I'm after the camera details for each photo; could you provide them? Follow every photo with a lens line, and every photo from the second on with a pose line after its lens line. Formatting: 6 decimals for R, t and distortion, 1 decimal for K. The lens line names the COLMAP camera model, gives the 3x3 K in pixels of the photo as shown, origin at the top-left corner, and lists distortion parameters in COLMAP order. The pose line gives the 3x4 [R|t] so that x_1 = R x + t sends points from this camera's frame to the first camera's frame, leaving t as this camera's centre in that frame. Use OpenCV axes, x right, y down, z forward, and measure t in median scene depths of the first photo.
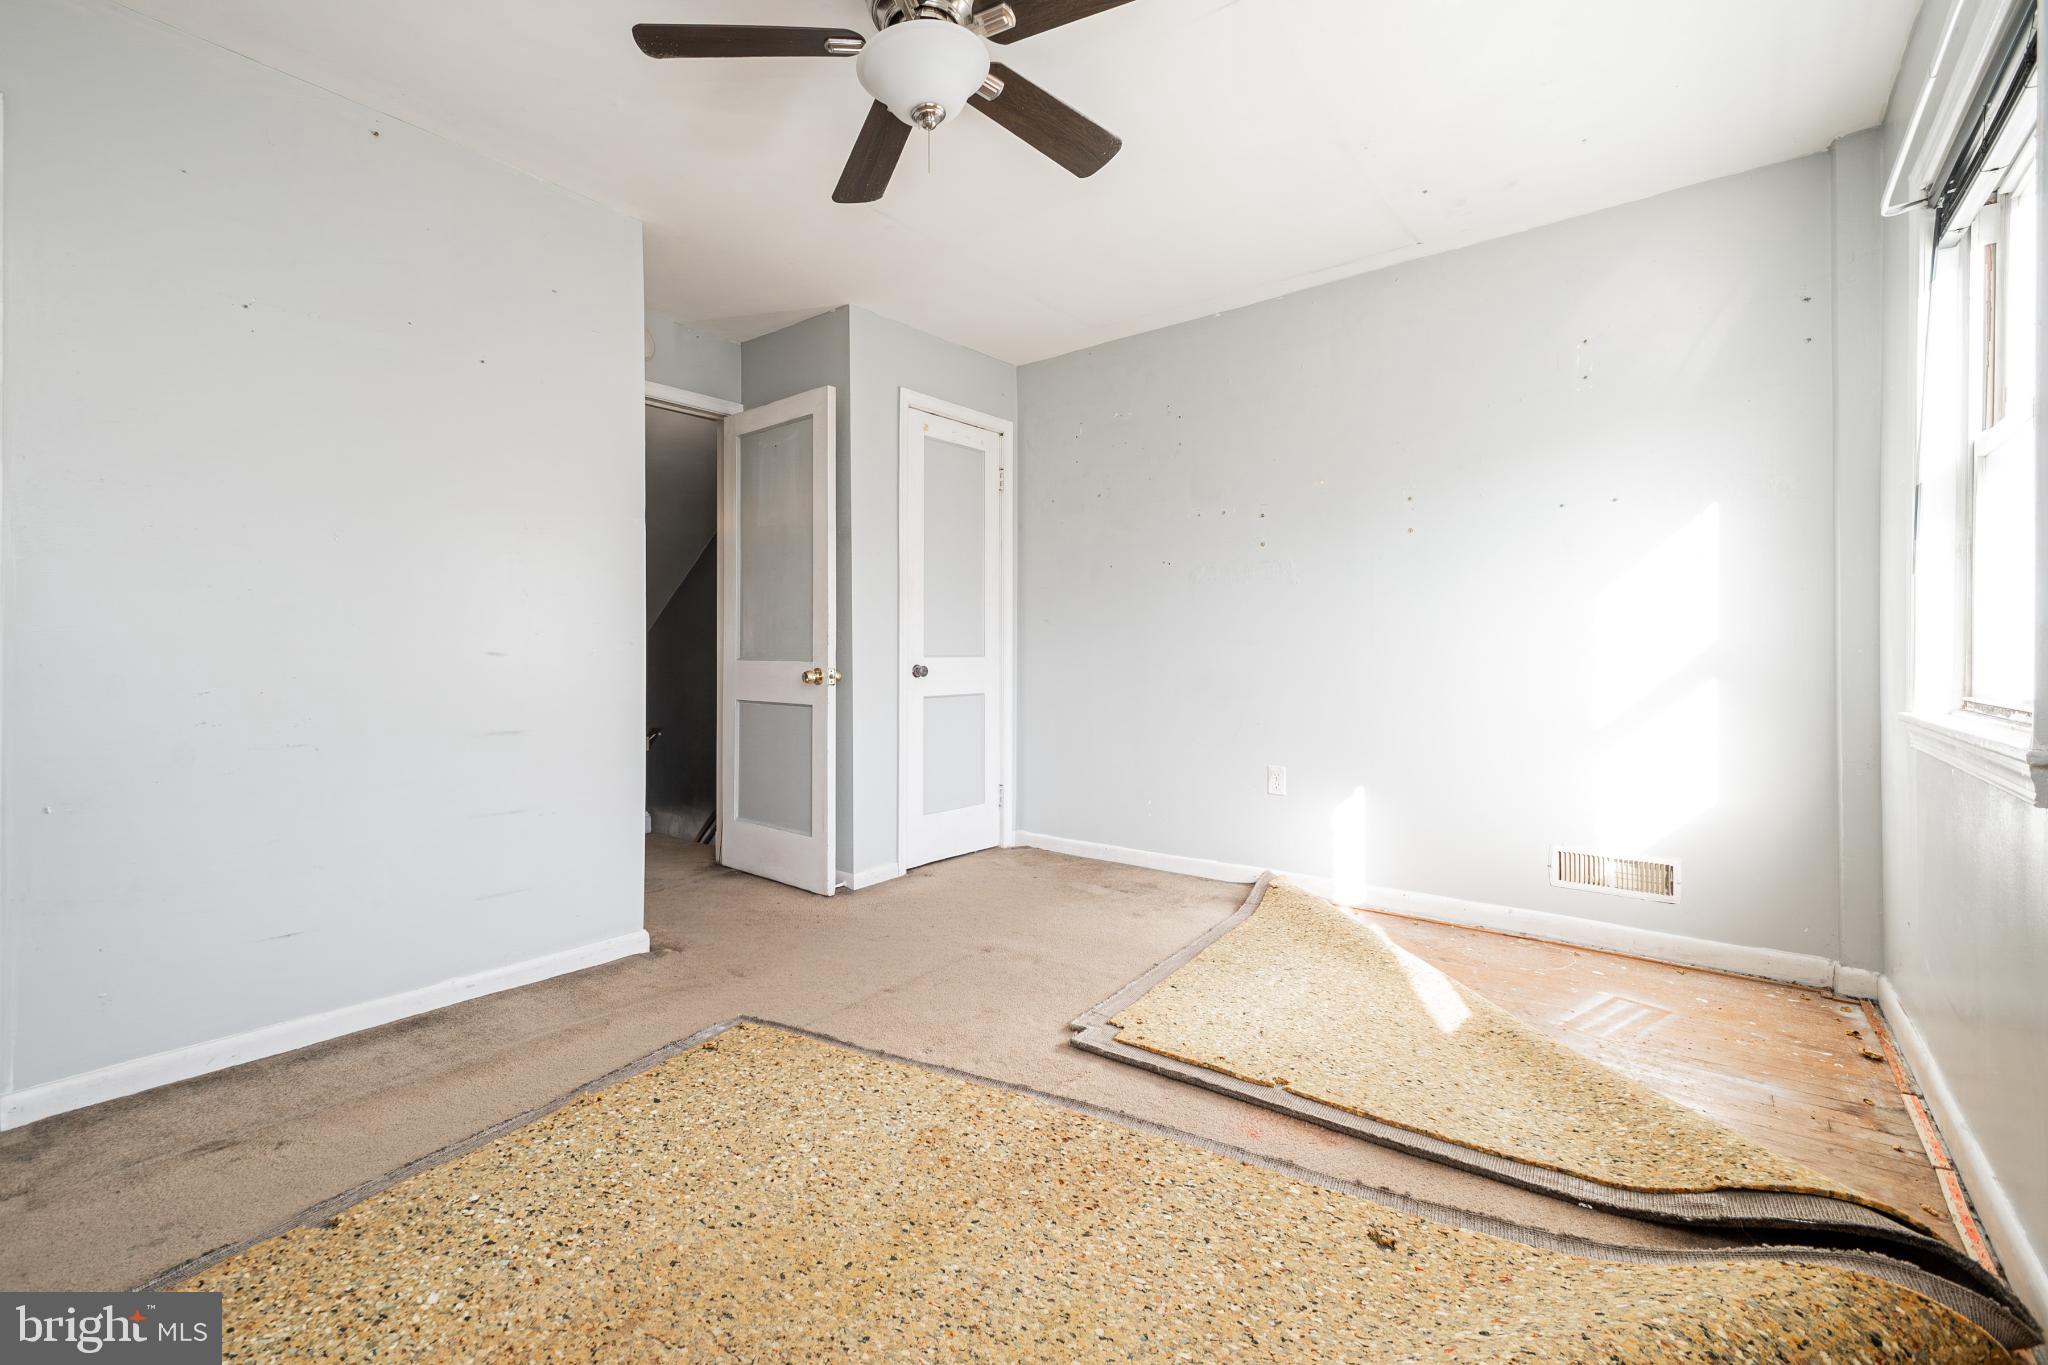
lens RADIAL K [[881.4, 0, 978.8], [0, 881.4, 662.8], [0, 0, 1]] dist [0.028632, -0.014258]
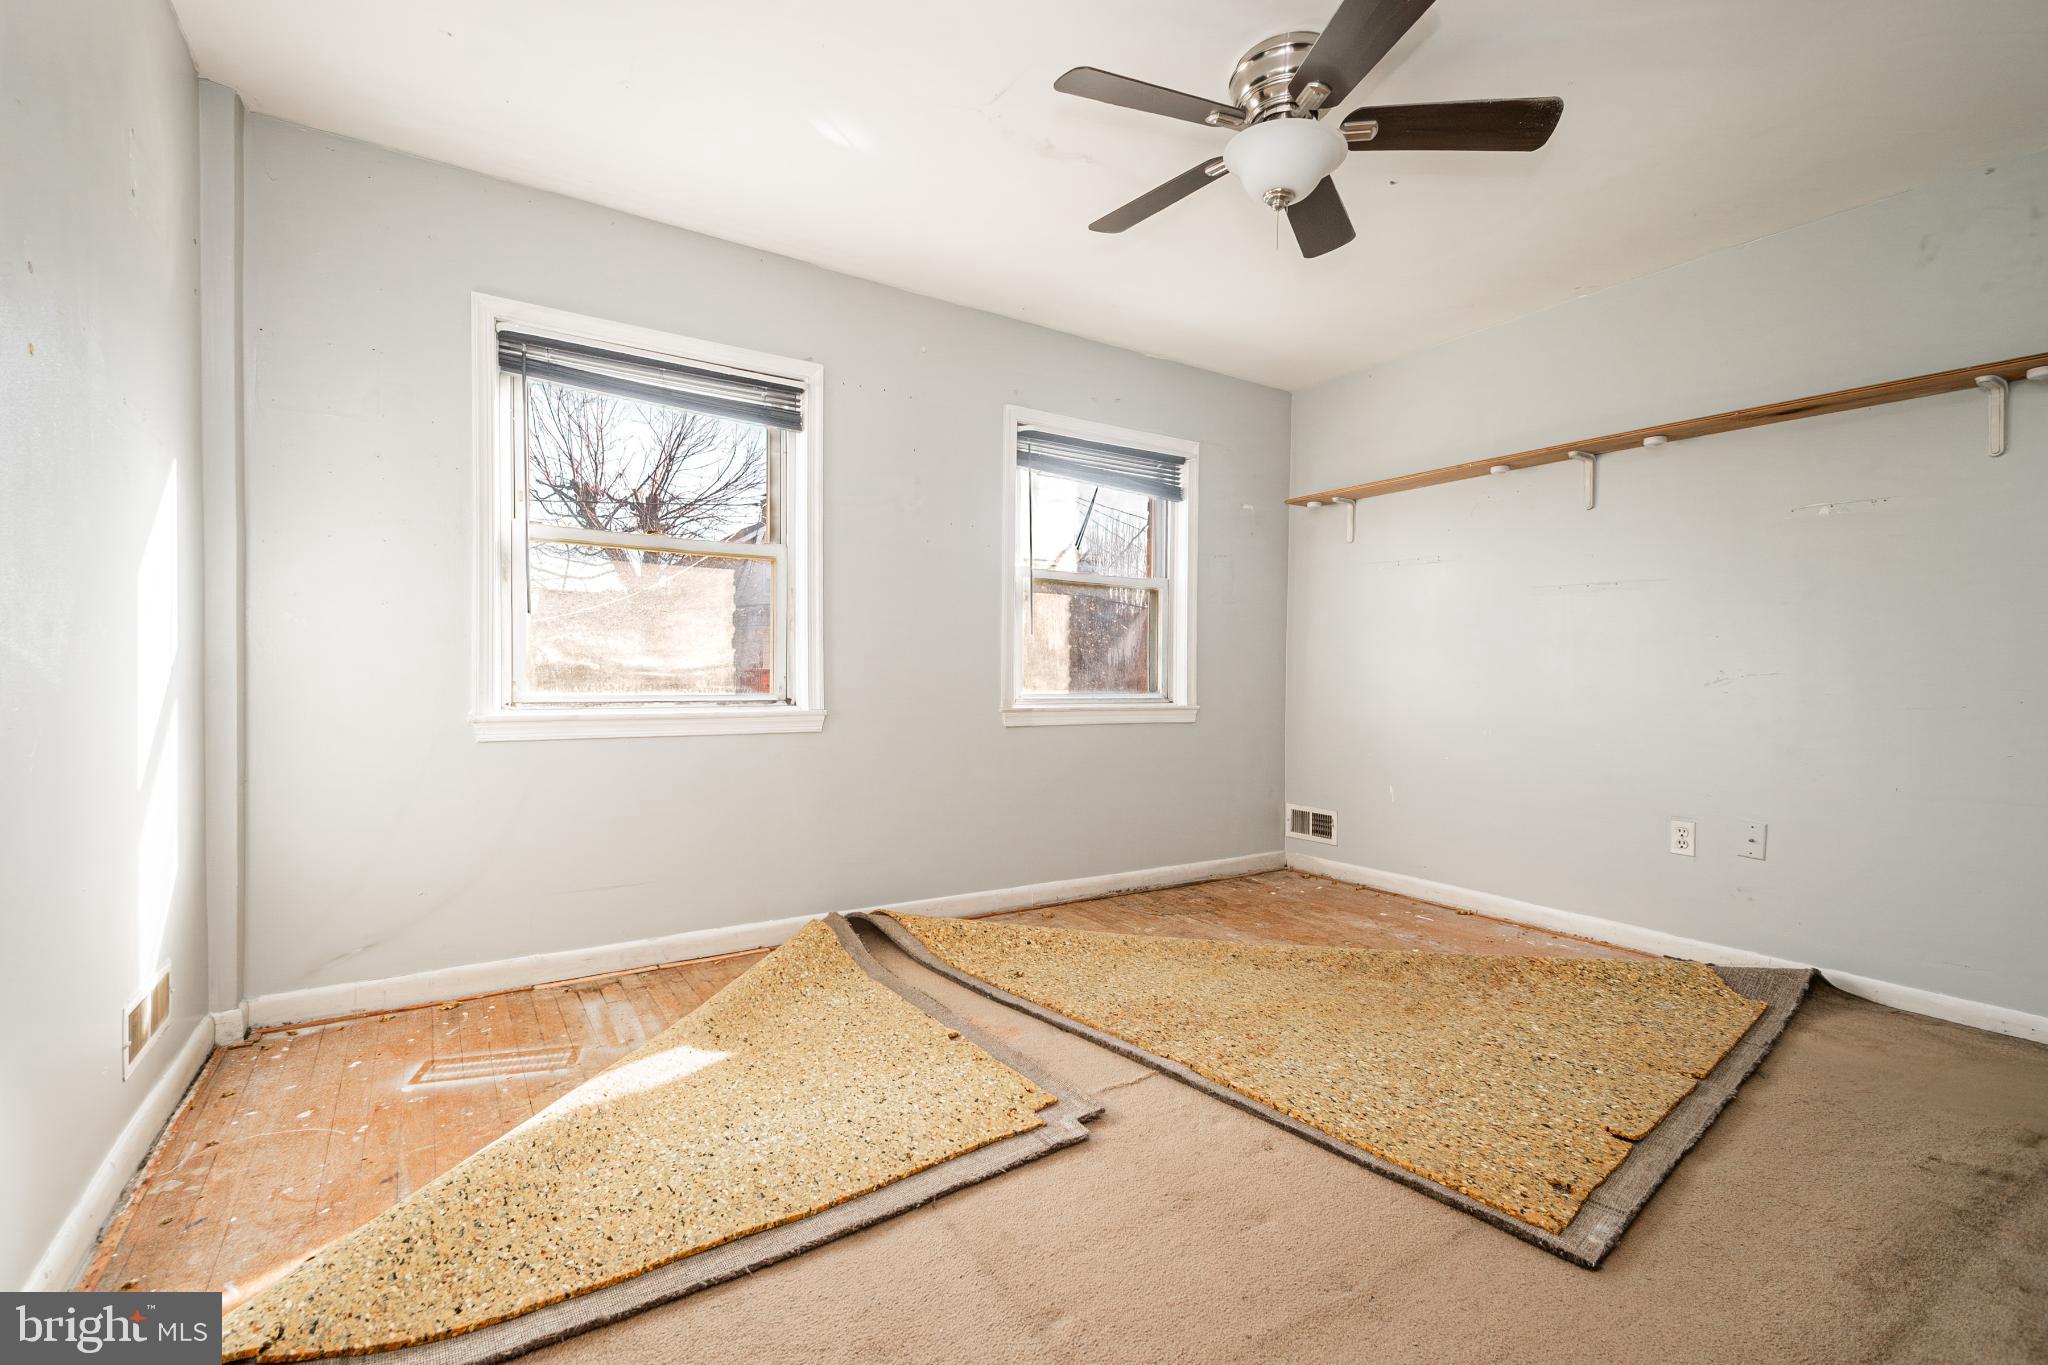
lens RADIAL K [[881.4, 0, 978.8], [0, 881.4, 662.8], [0, 0, 1]] dist [0.028632, -0.014258]
pose [[-0.943584, -0.007910, 0.331038, -0.069956], [-0.009036, 0.999957, -0.001862, -0.025981], [-0.331009, -0.004748, -0.943616, 1.845065]]
